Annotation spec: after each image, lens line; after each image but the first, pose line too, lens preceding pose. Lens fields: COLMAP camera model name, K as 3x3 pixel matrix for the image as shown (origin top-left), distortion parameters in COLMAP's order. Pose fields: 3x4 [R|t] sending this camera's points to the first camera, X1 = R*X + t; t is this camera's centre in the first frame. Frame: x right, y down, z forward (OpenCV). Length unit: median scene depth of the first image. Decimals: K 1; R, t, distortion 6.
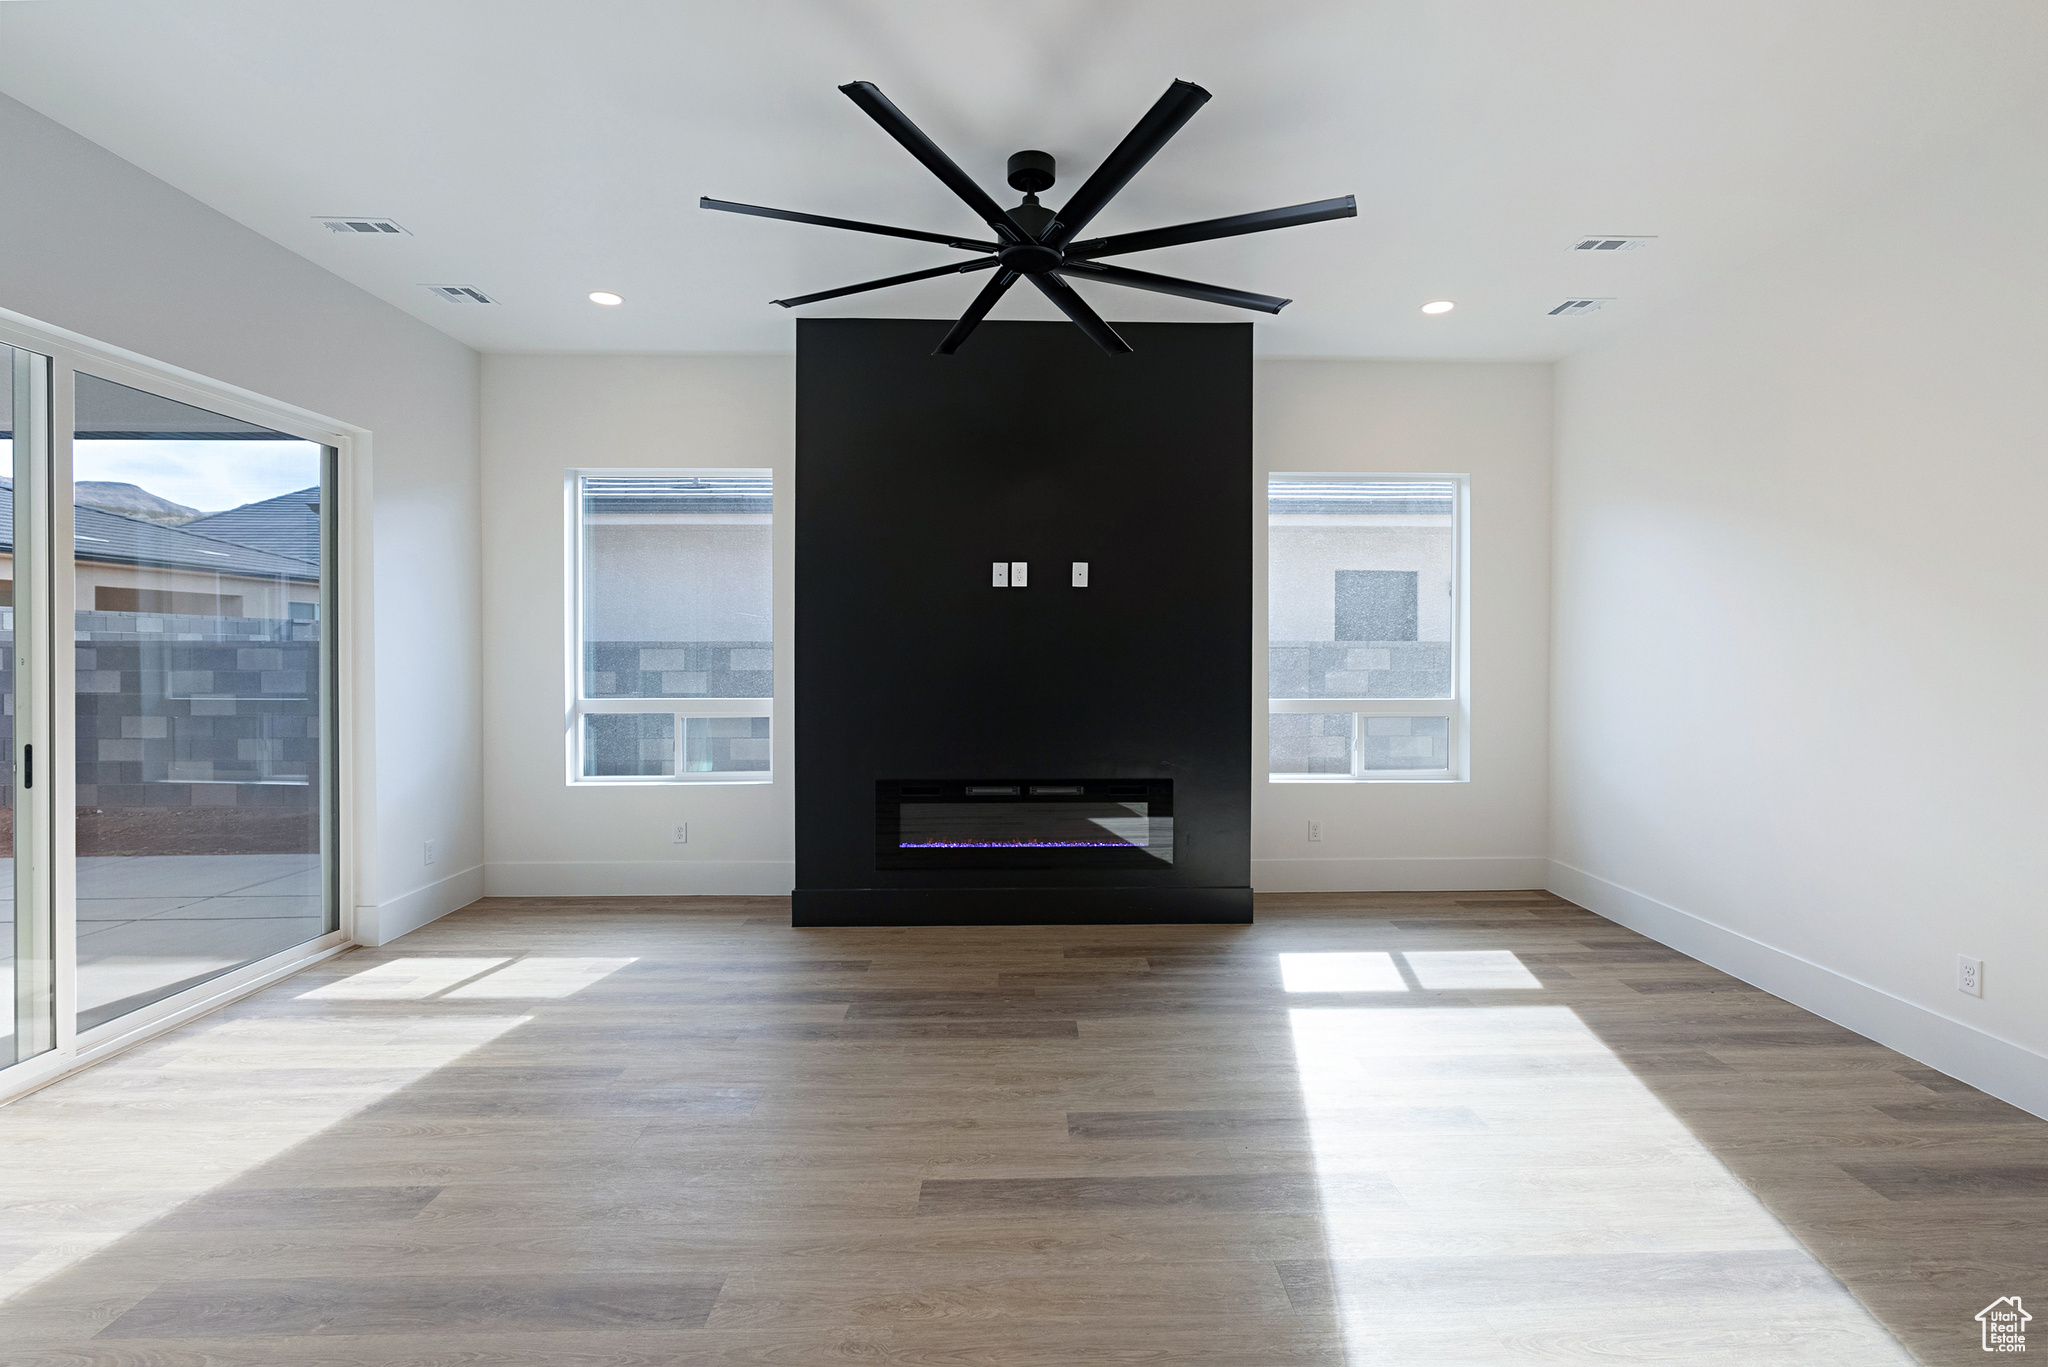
lens RADIAL K [[934.1, 0, 991.8], [0, 934.1, 671.2], [0, 0, 1]] dist [-0.015677, 0.006224]
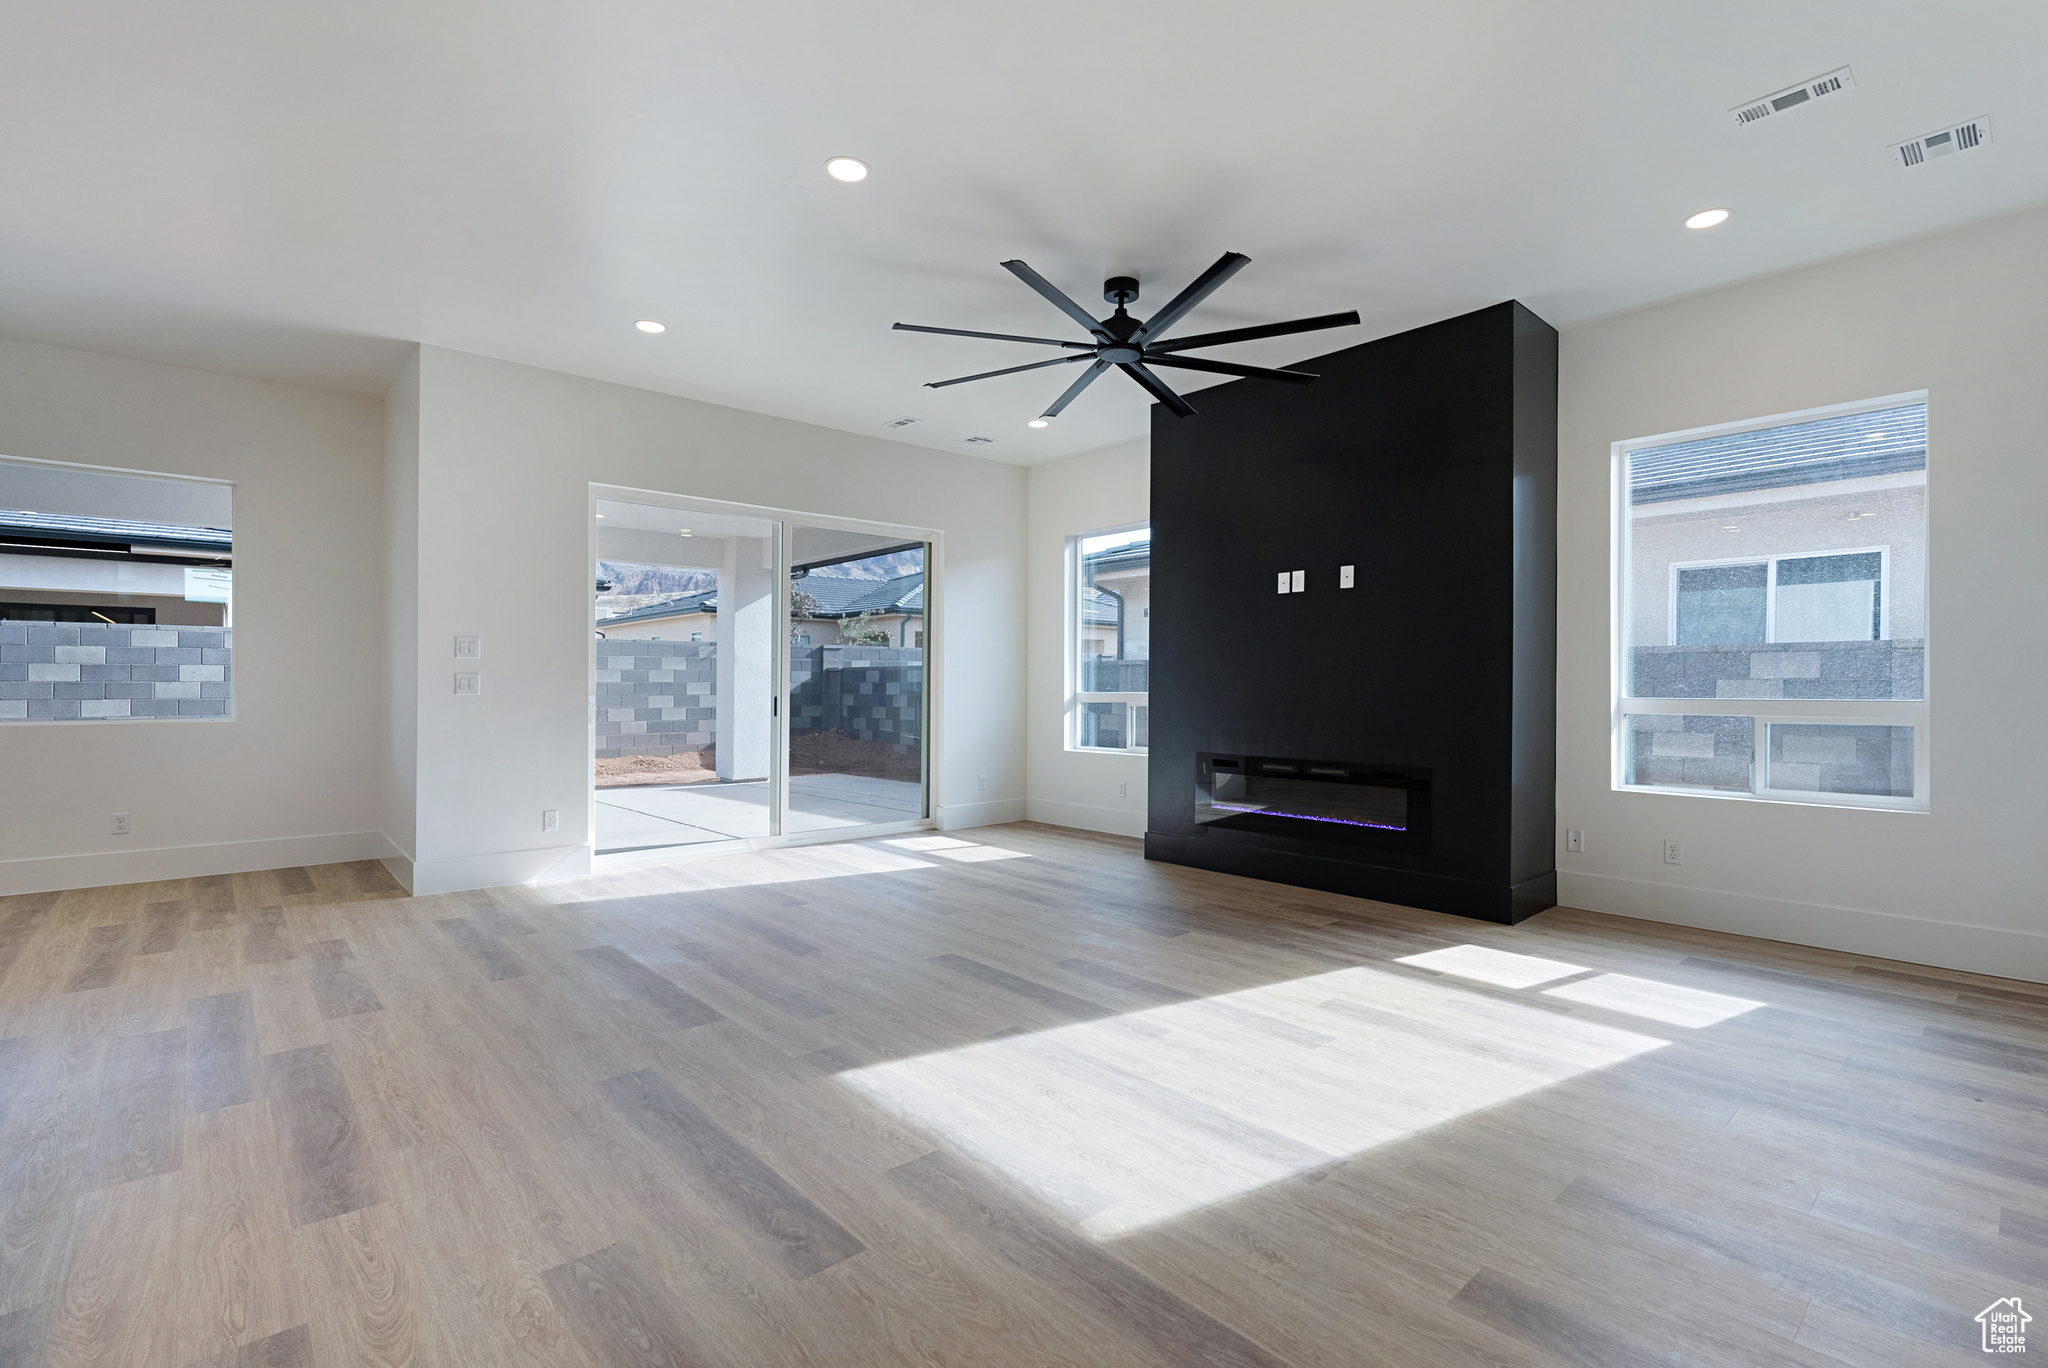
lens RADIAL K [[934.1, 0, 1068.4], [0, 934.1, 719.2], [0, 0, 1]] dist [-0.015677, 0.006224]
pose [[0.664336, 0.025379, -0.747003, 0.702072], [-0.018026, 0.999677, 0.017932, 0.050737], [0.747217, 0.001553, 0.664578, 0.023522]]
